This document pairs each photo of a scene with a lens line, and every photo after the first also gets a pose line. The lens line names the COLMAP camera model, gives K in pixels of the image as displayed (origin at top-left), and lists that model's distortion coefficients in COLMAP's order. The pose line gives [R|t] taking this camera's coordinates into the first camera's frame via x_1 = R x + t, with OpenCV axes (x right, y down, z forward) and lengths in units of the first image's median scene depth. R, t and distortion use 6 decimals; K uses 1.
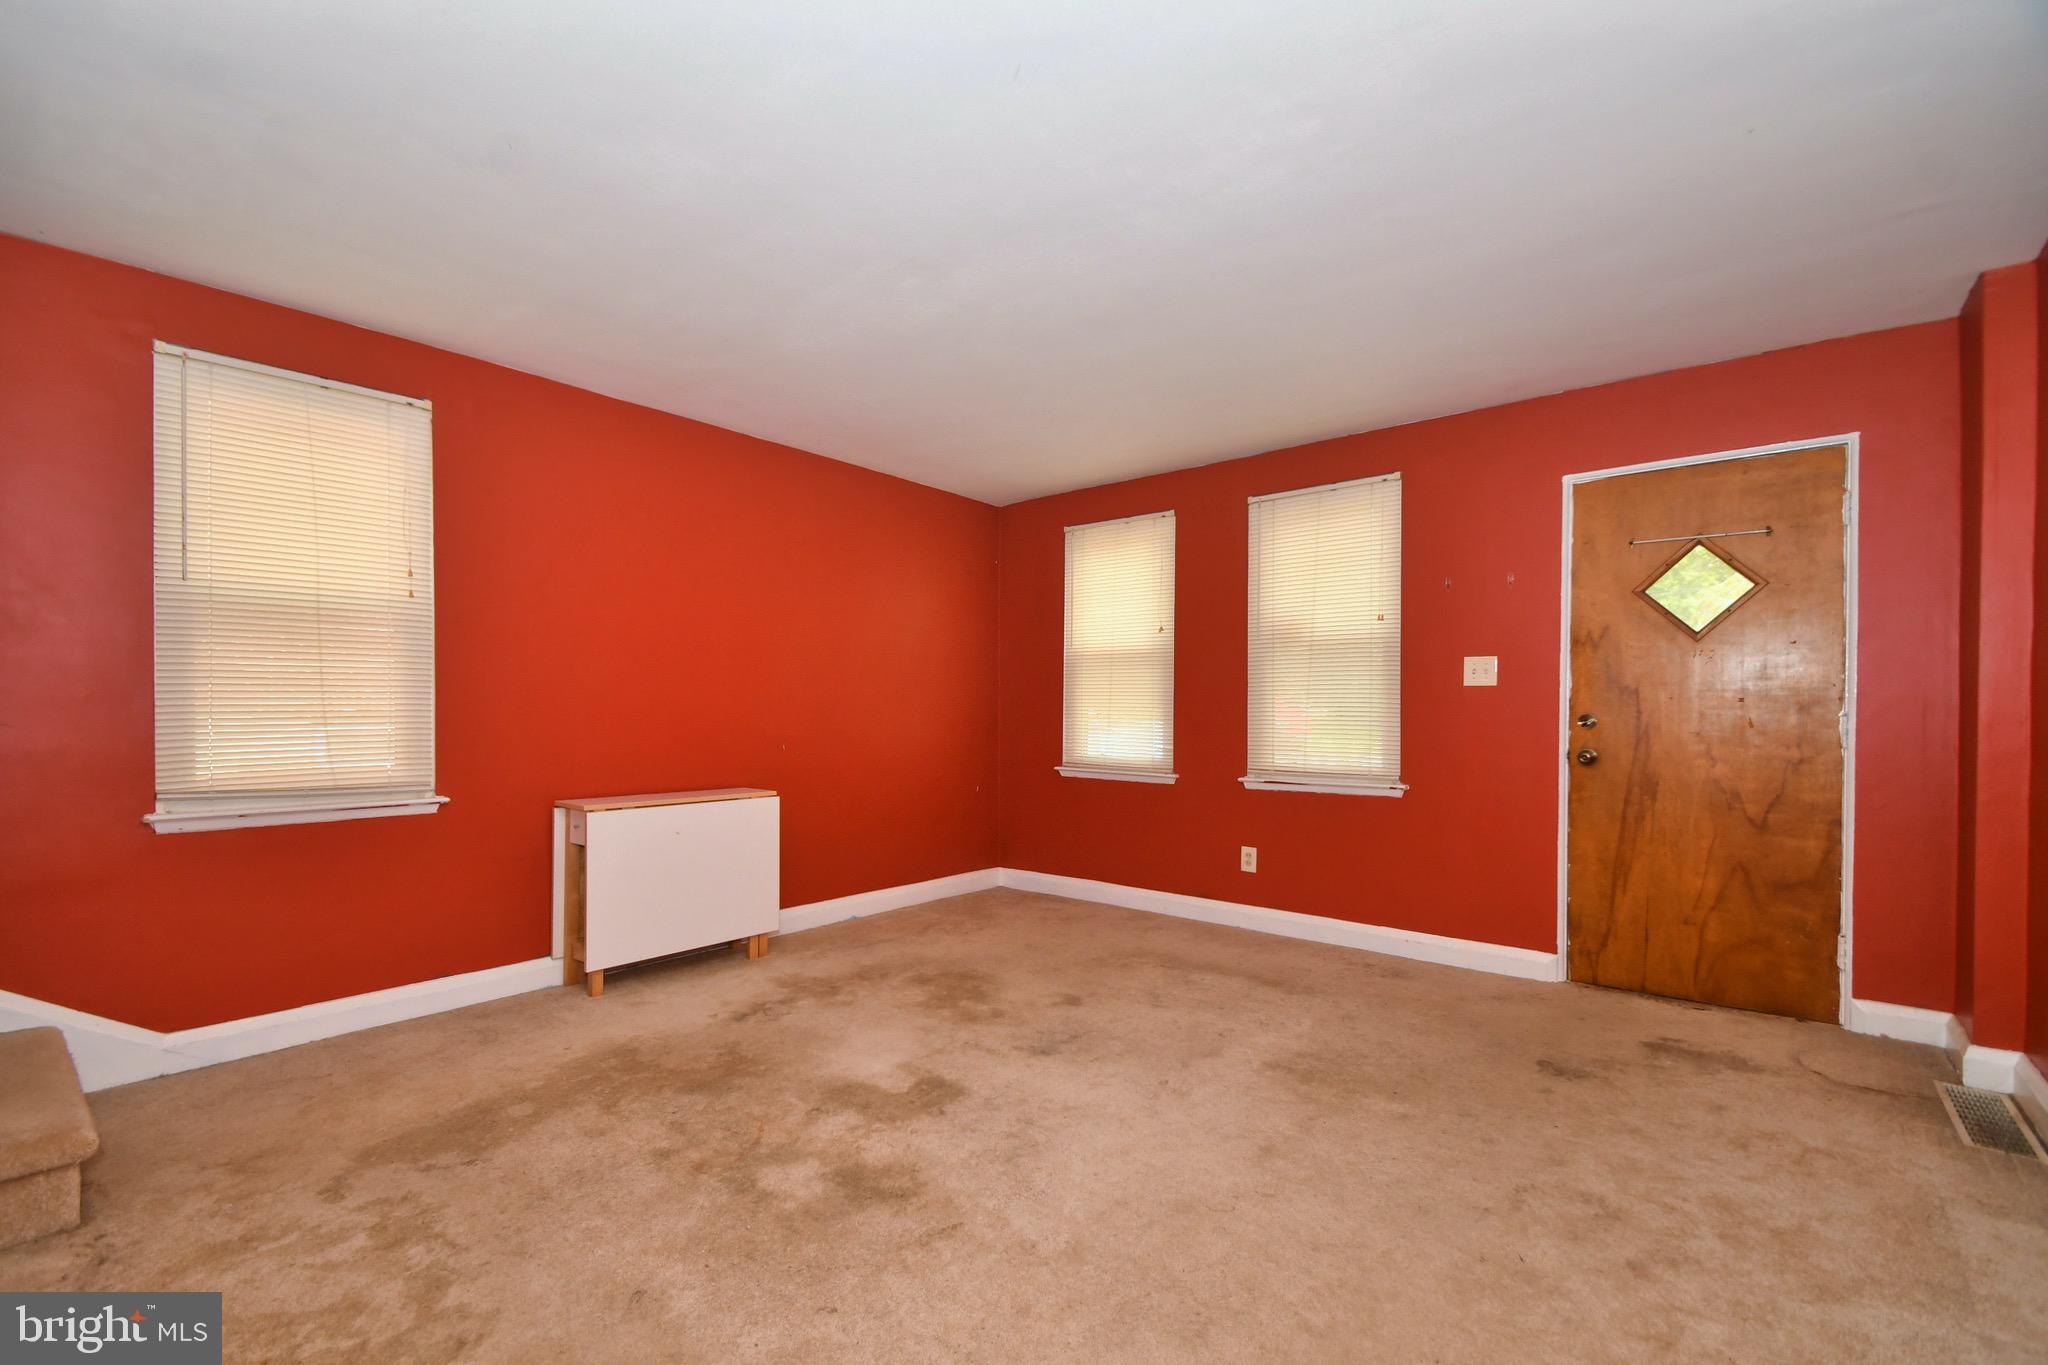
lens RADIAL K [[903.6, 0, 995.6], [0, 903.6, 721.6], [0, 0, 1]] dist [0.012345, -0.000219]
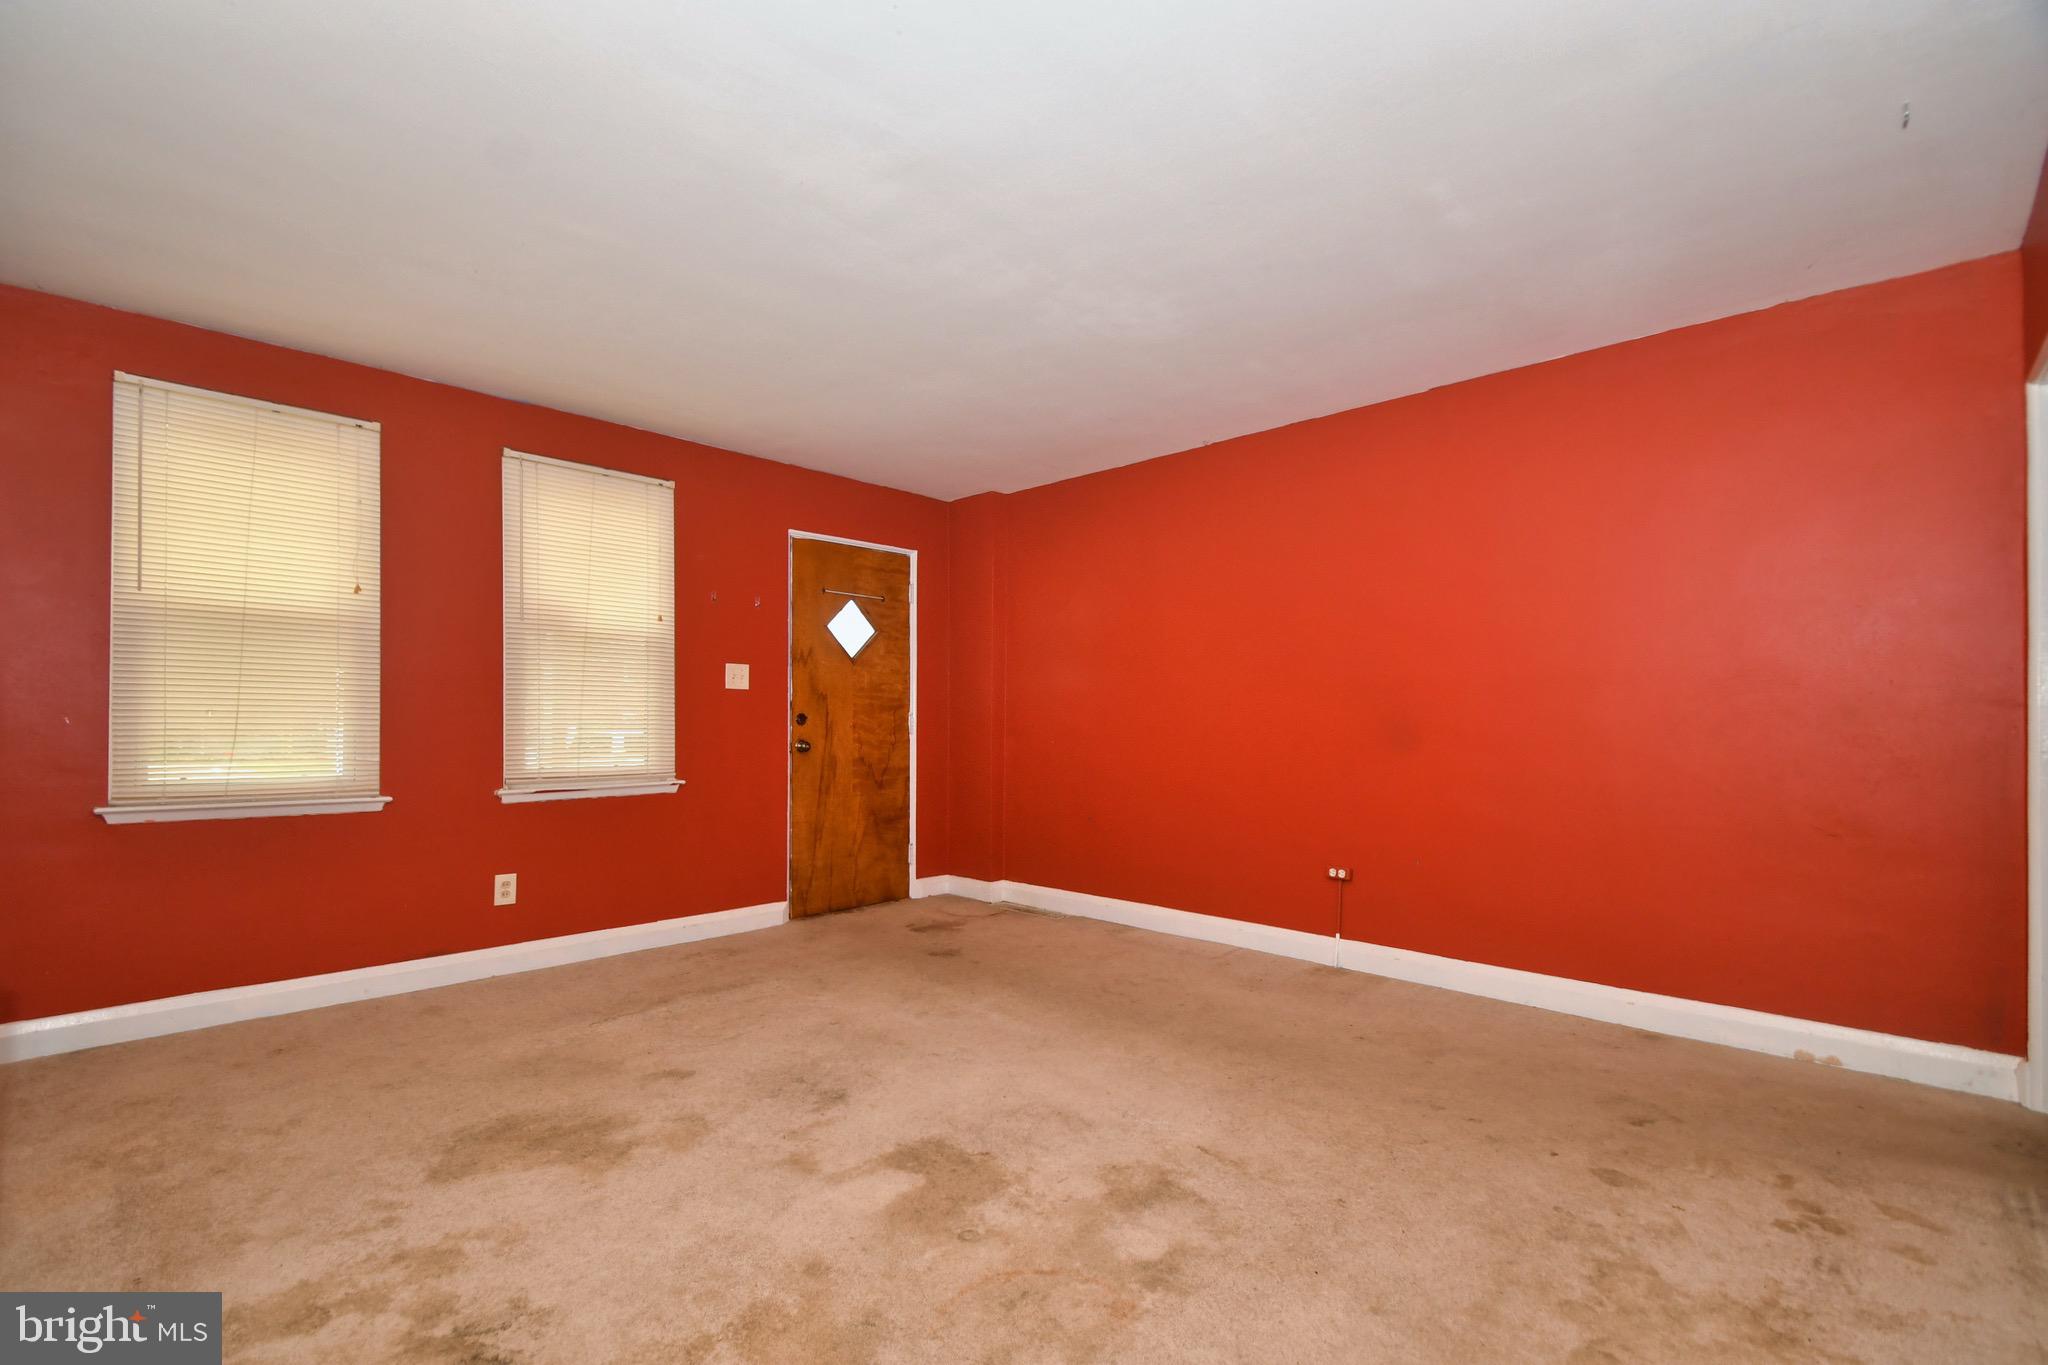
lens RADIAL K [[903.6, 0, 995.6], [0, 903.6, 721.6], [0, 0, 1]] dist [0.012345, -0.000219]
pose [[0.065789, -0.002044, 0.997831, -0.658009], [0.009193, 0.999957, 0.001442, 0.004204], [-0.997791, 0.009079, 0.065805, 0.646291]]
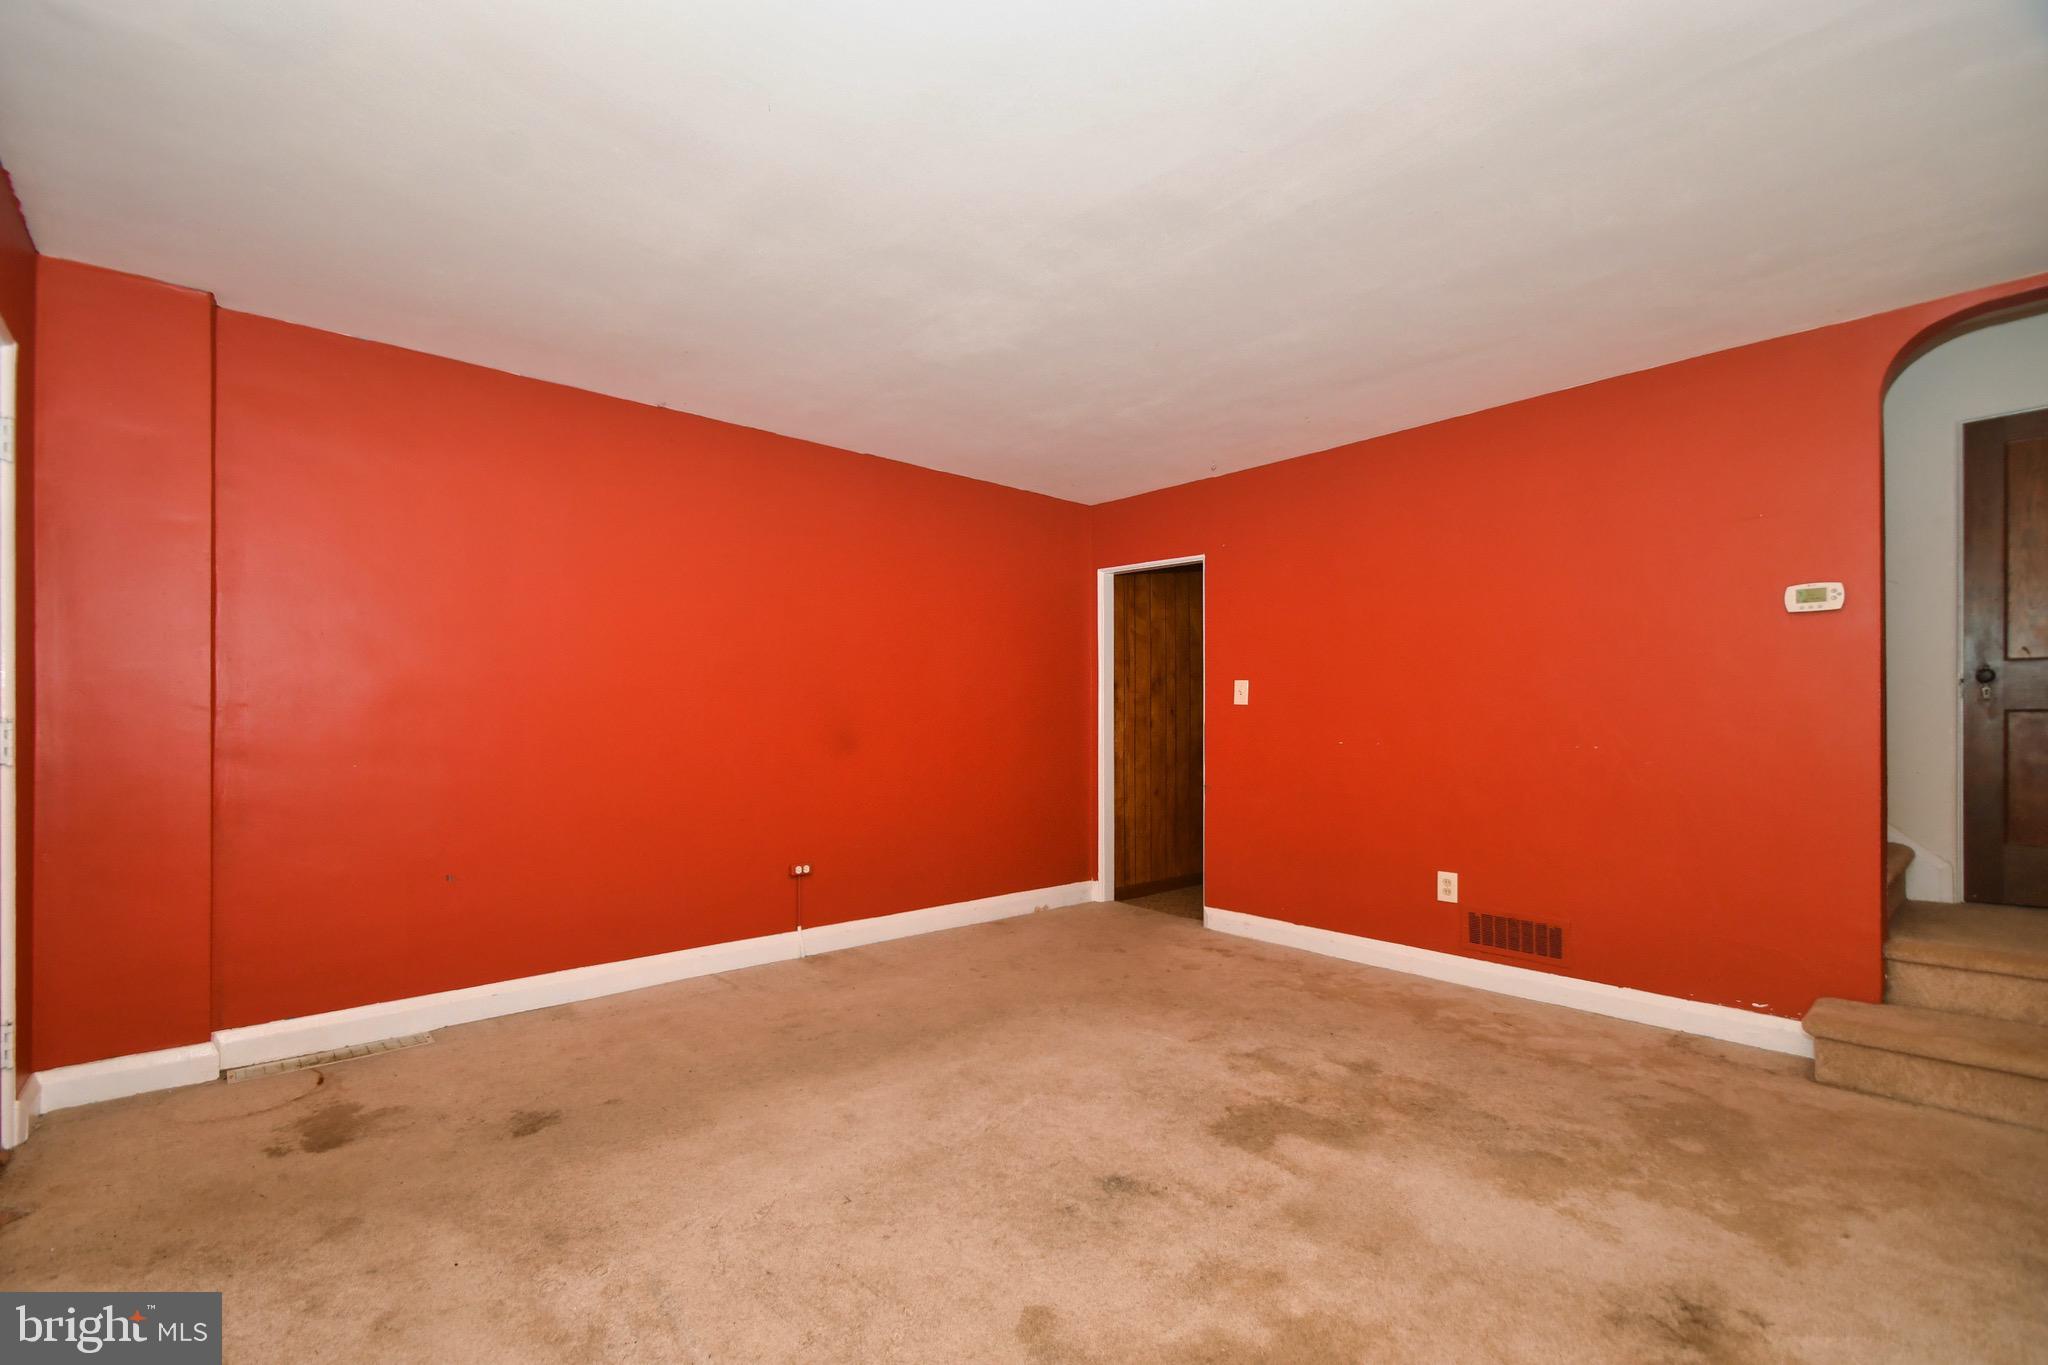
lens RADIAL K [[882.9, 0, 1020.2], [0, 882.9, 716.3], [0, 0, 1]] dist [0.000180, -0.000191]
pose [[-0.991724, -0.003814, 0.128329, 0.033707], [-0.003094, 0.999978, 0.005810, -0.014164], [-0.128348, 0.005364, -0.991715, 1.408851]]
